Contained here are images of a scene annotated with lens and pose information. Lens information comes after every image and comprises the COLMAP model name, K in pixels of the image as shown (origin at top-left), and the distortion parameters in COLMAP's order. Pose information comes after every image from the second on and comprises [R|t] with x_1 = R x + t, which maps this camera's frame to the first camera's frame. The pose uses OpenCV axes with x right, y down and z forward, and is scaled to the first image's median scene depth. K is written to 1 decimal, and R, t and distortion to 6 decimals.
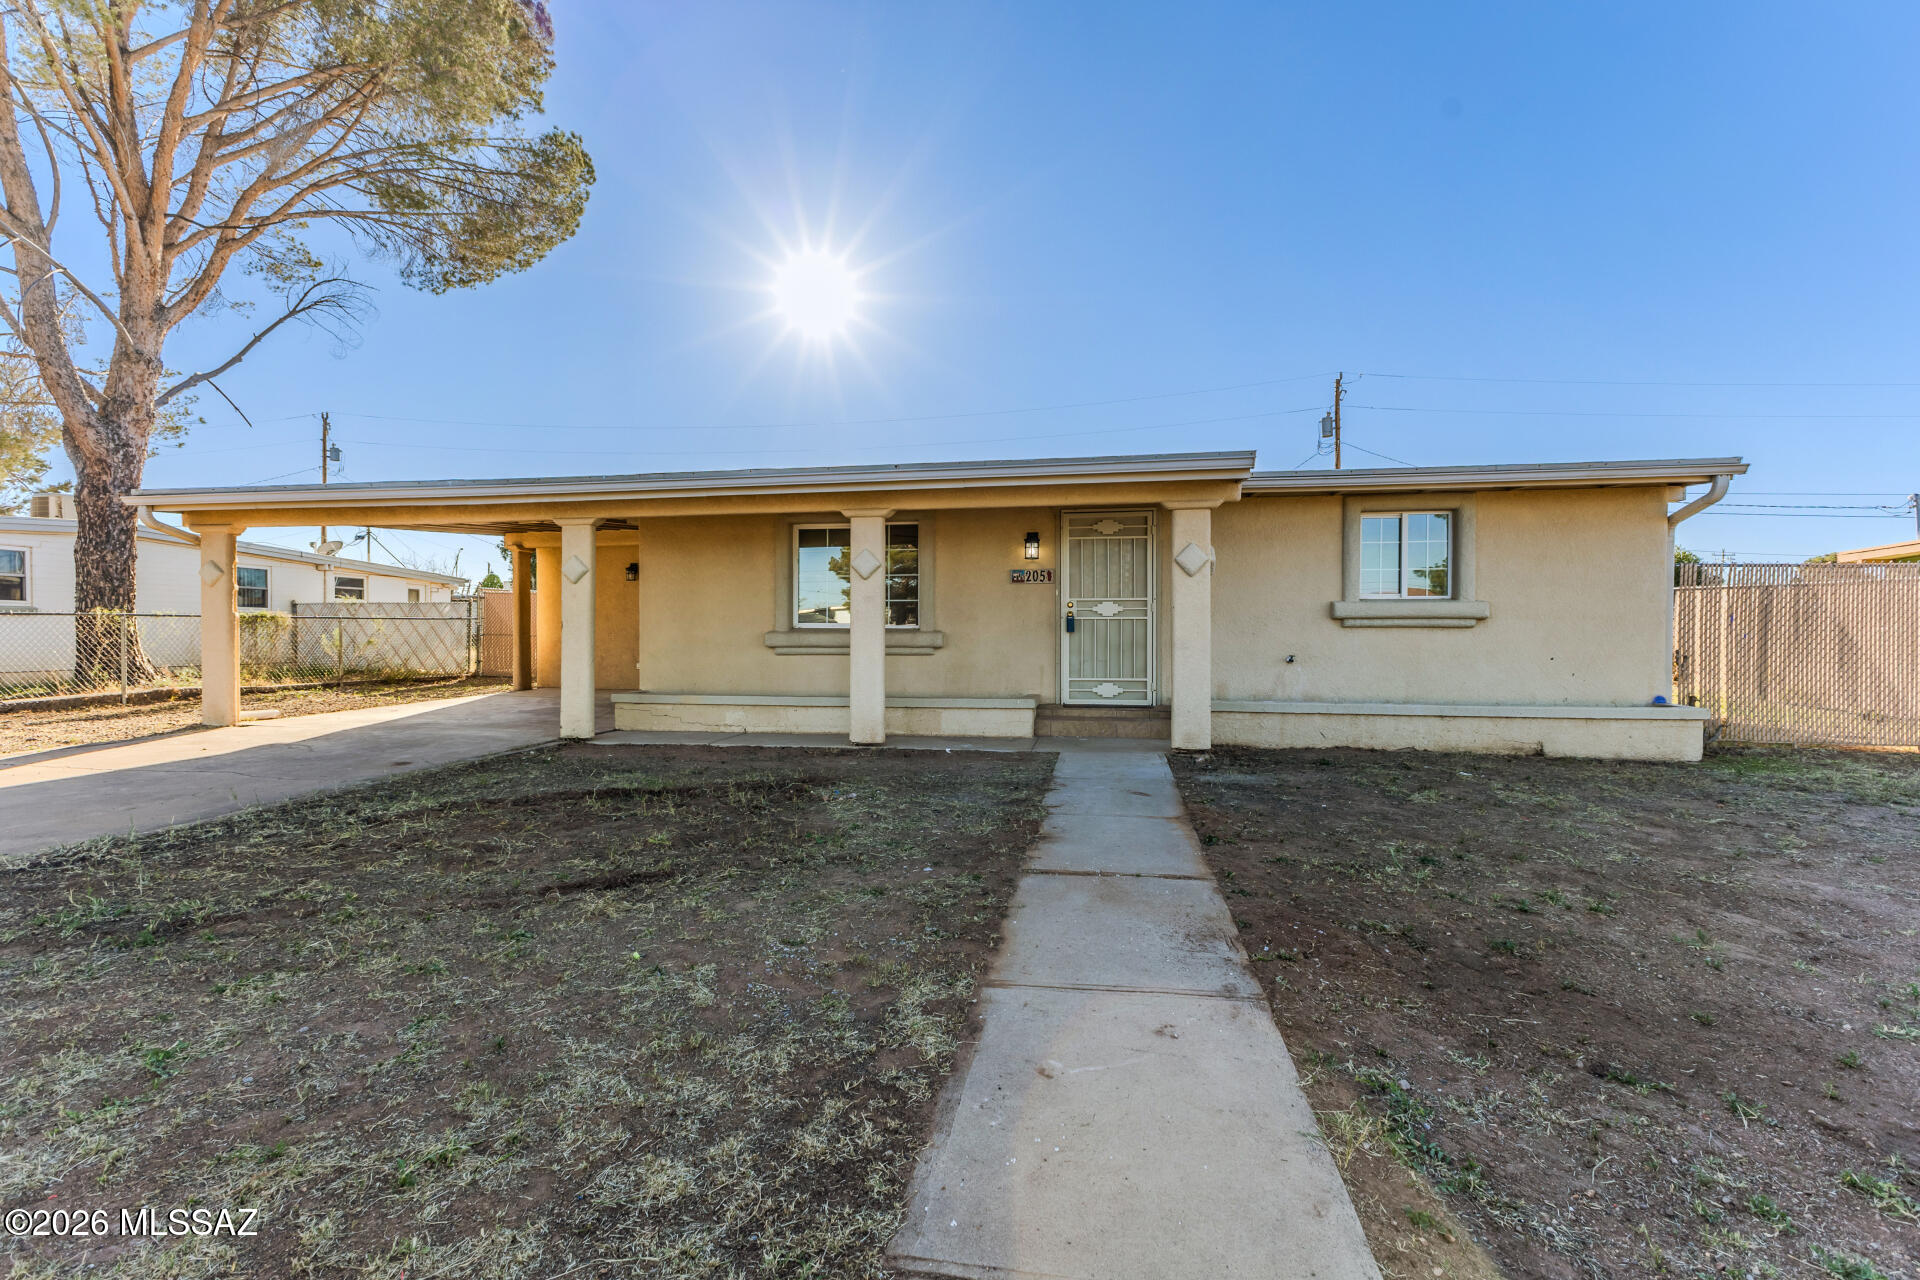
lens RADIAL K [[838.7, 0, 960.0], [0, 838.7, 640.0], [0, 0, 1]] dist [0.002144, 0.000076]
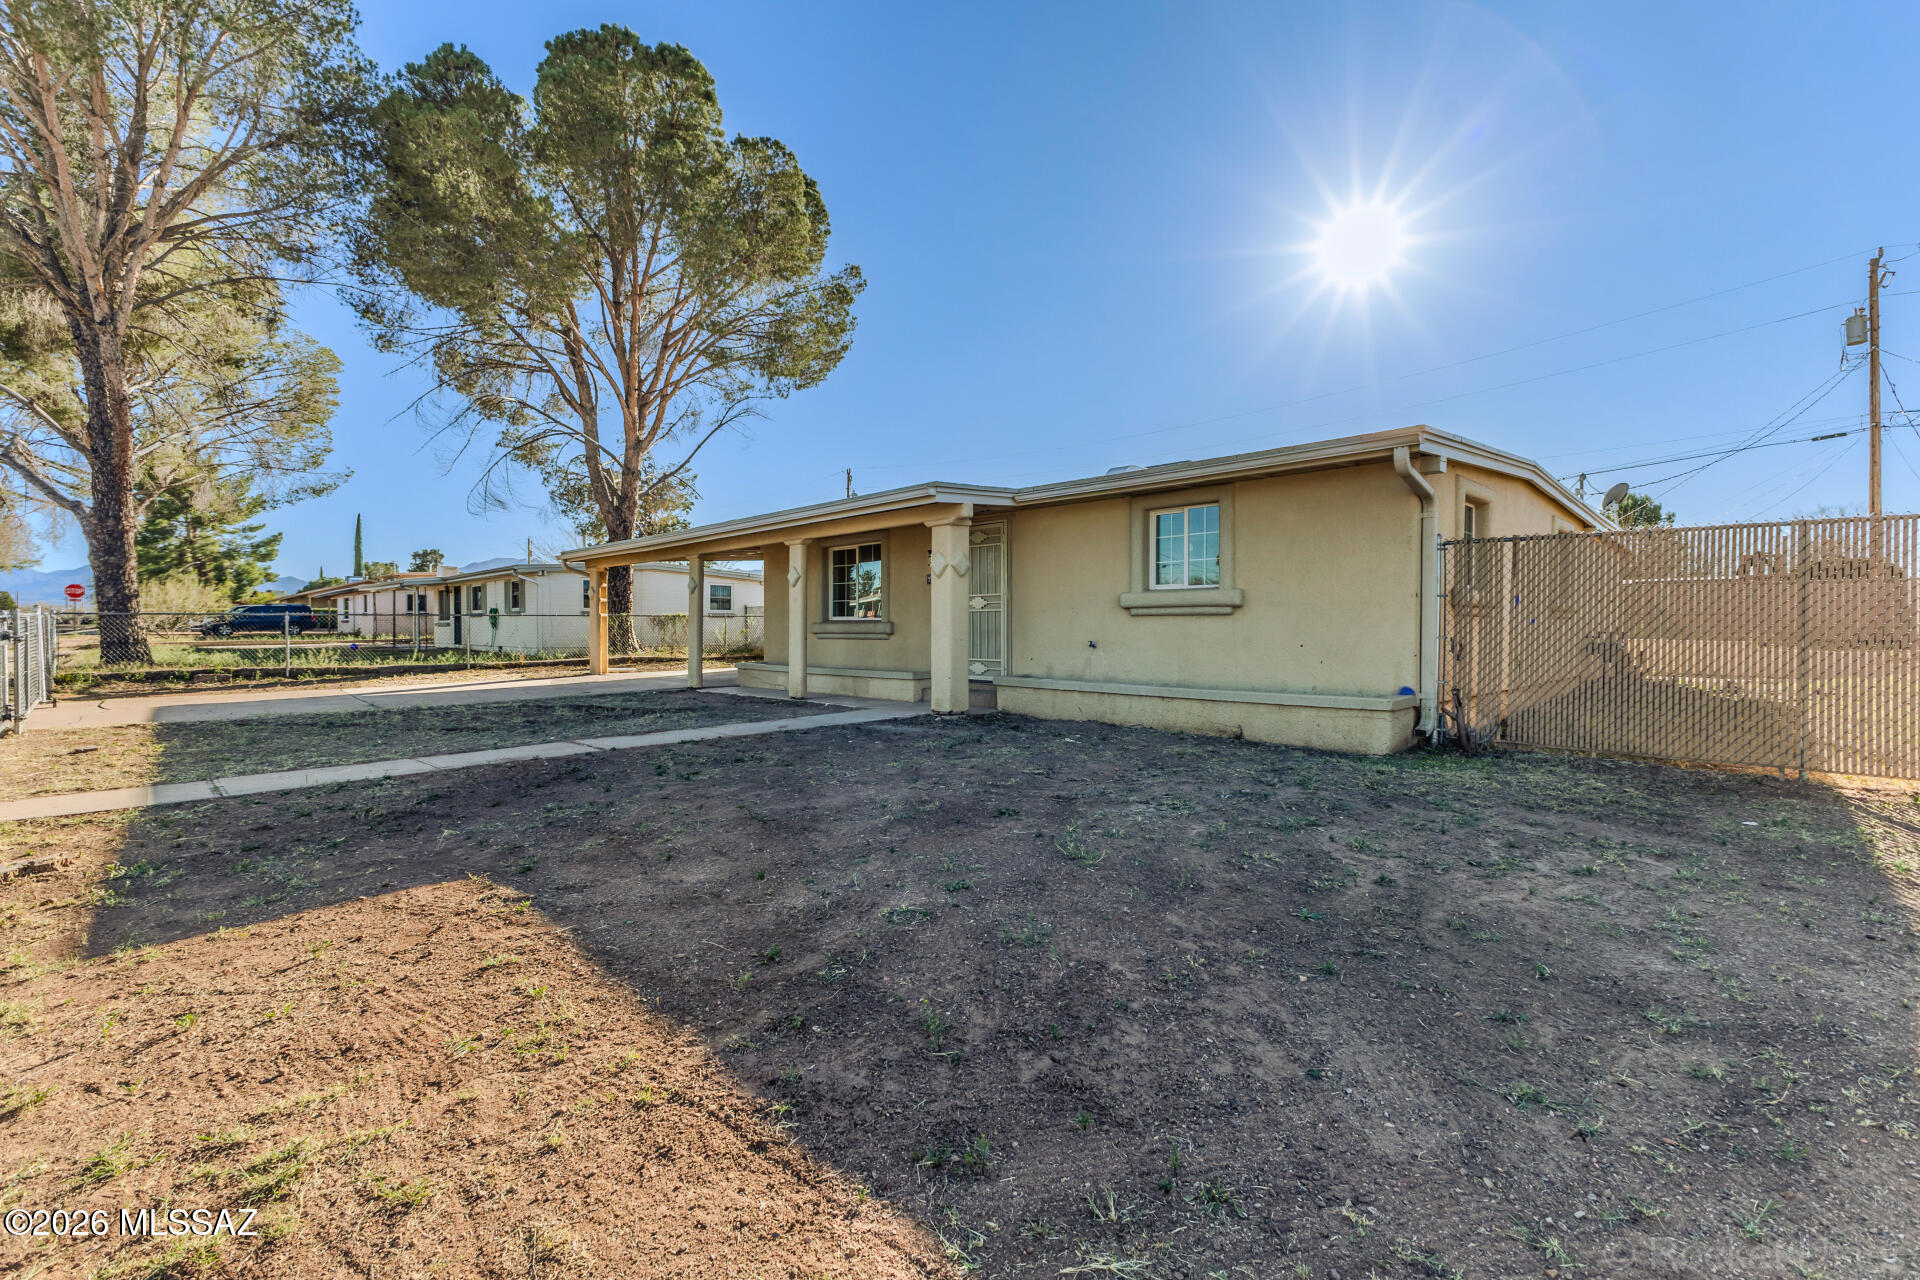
lens RADIAL K [[893.6, 0, 960.0], [0, 893.6, 640.0], [0, 0, 1]] dist [-0.042397, 0.000248]
pose [[0.782833, 0.006367, -0.622199, 1.013427], [-0.003189, 0.999976, 0.006220, 0.010112], [0.622223, -0.002885, 0.782835, -0.061133]]
